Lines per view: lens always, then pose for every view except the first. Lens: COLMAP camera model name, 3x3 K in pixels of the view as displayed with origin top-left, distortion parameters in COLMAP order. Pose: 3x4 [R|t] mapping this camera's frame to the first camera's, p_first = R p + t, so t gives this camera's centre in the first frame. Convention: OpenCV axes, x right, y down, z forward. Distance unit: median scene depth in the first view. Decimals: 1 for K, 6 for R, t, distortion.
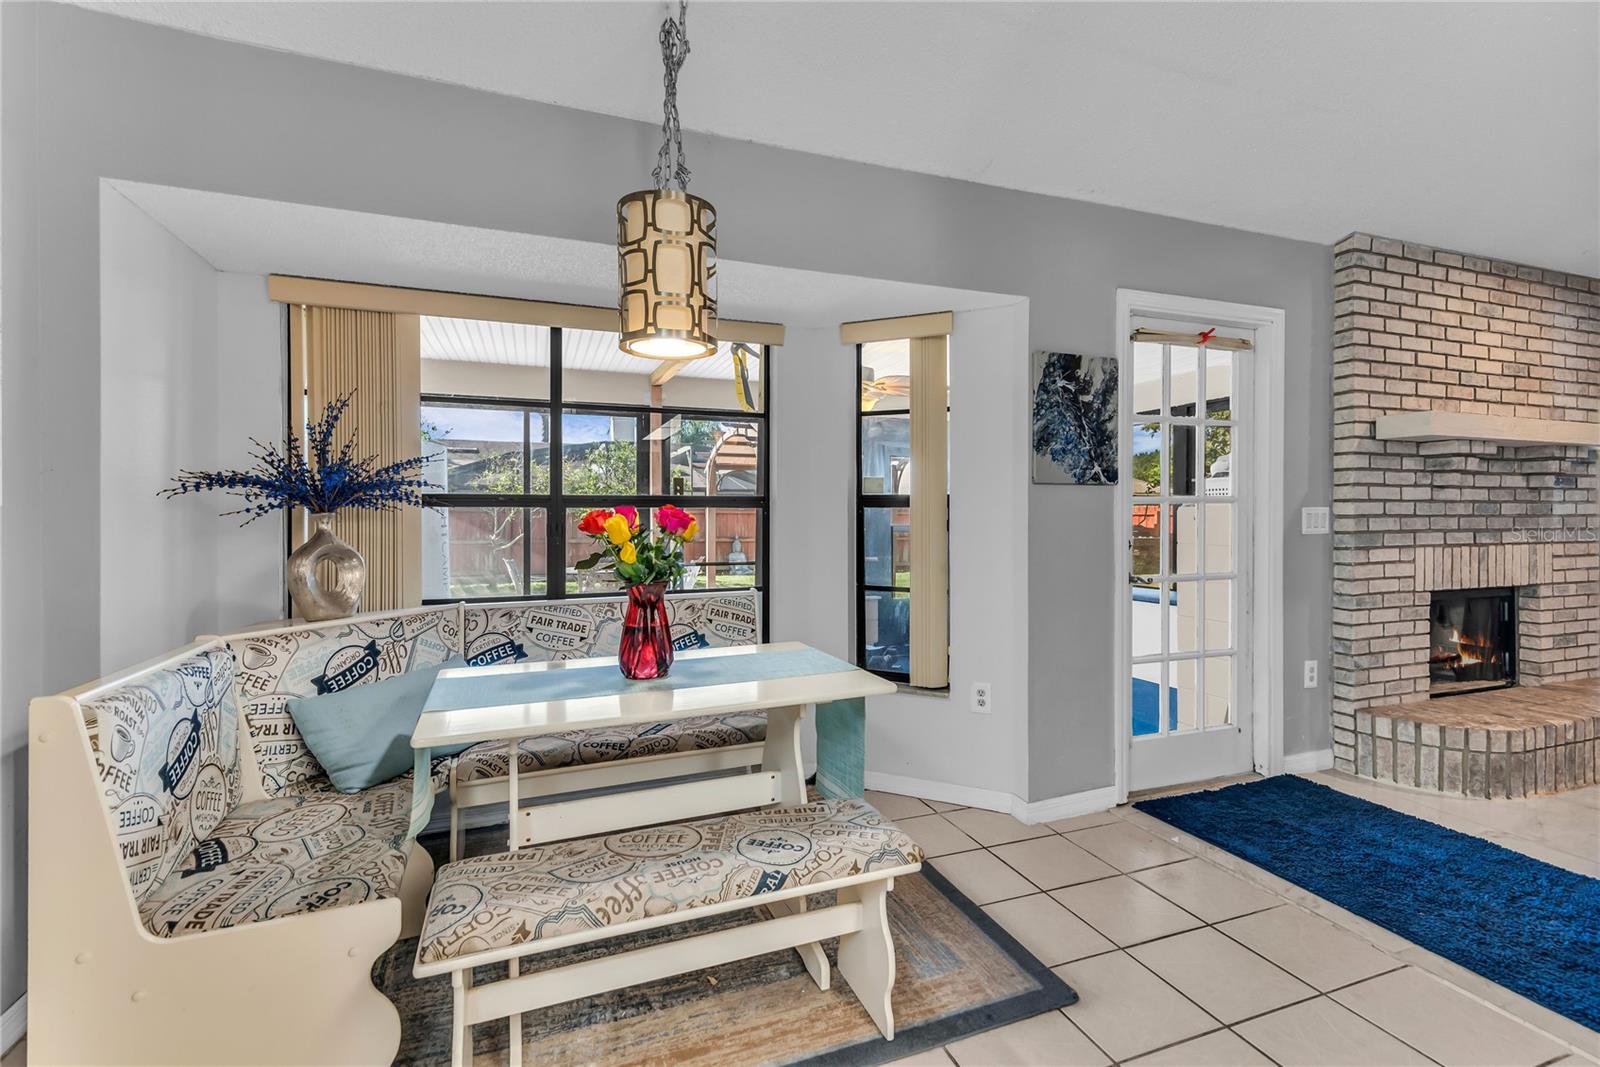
lens RADIAL K [[727.2, 0, 802.7], [0, 727.2, 517.8], [0, 0, 1]] dist [0.014951, 0.000332]
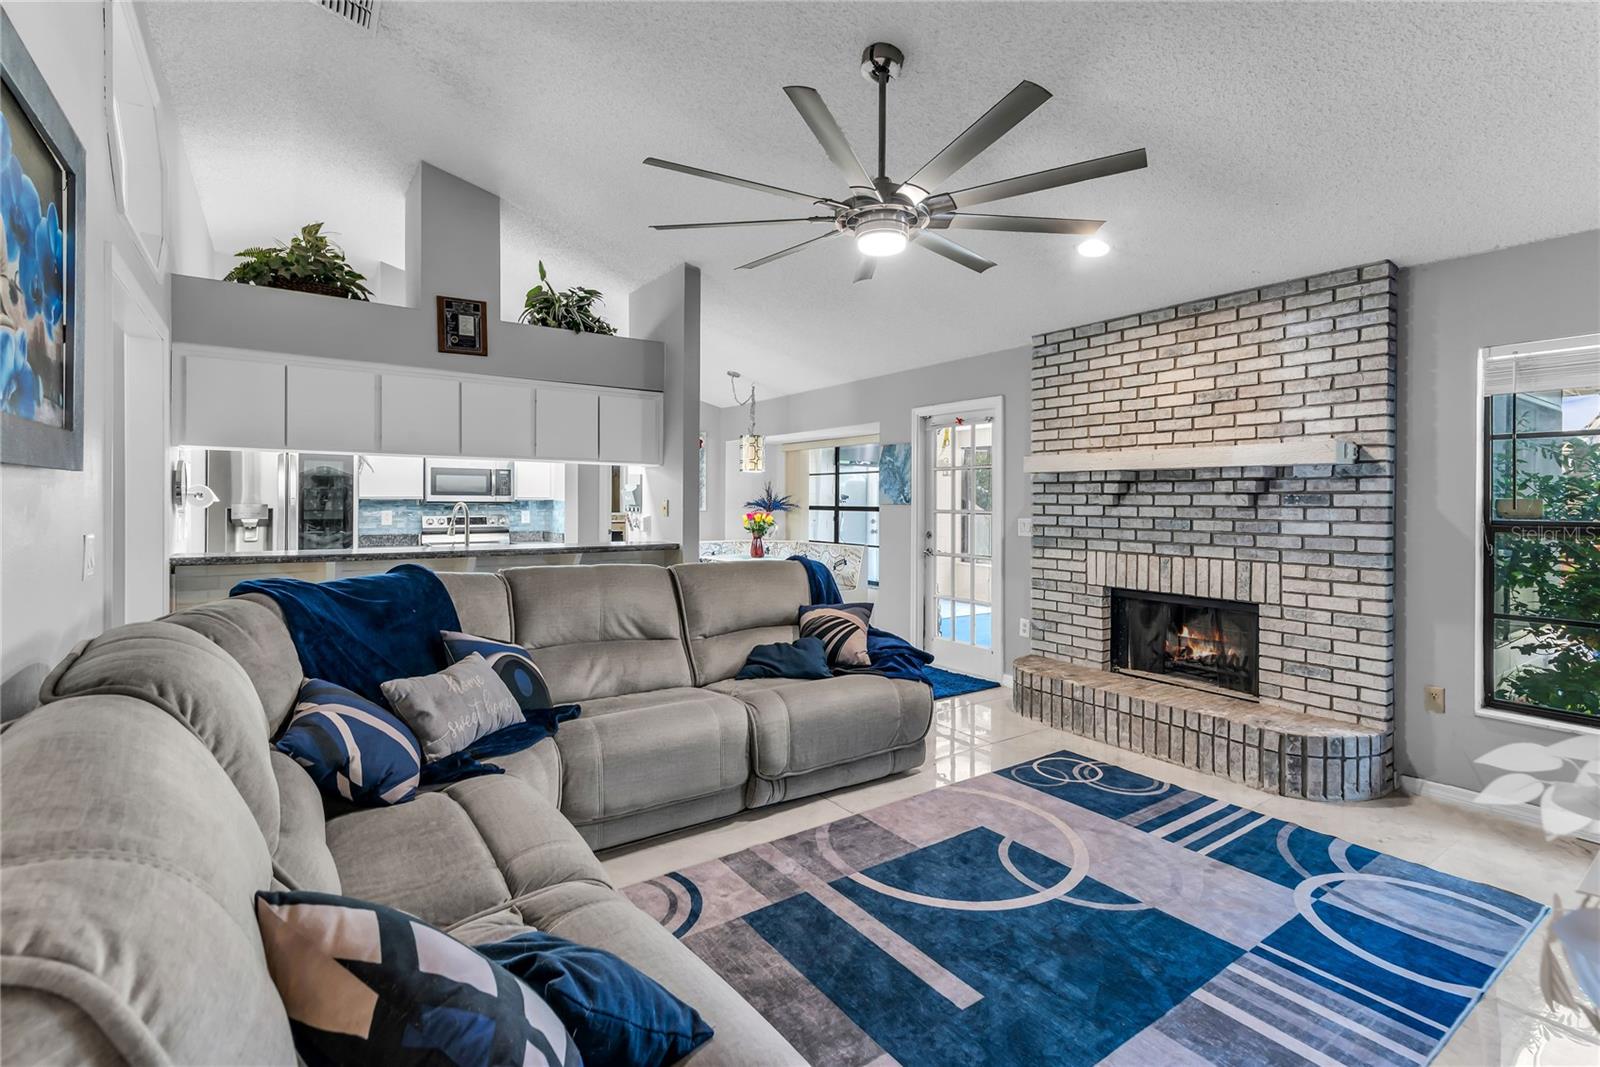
lens RADIAL K [[727.2, 0, 783.6], [0, 727.2, 509.0], [0, 0, 1]] dist [0.014951, 0.000332]
pose [[0.241330, 0.012973, -0.970356, 2.020650], [-0.011367, 0.999880, 0.010541, -0.044214], [0.970376, 0.008487, 0.241449, 0.146434]]
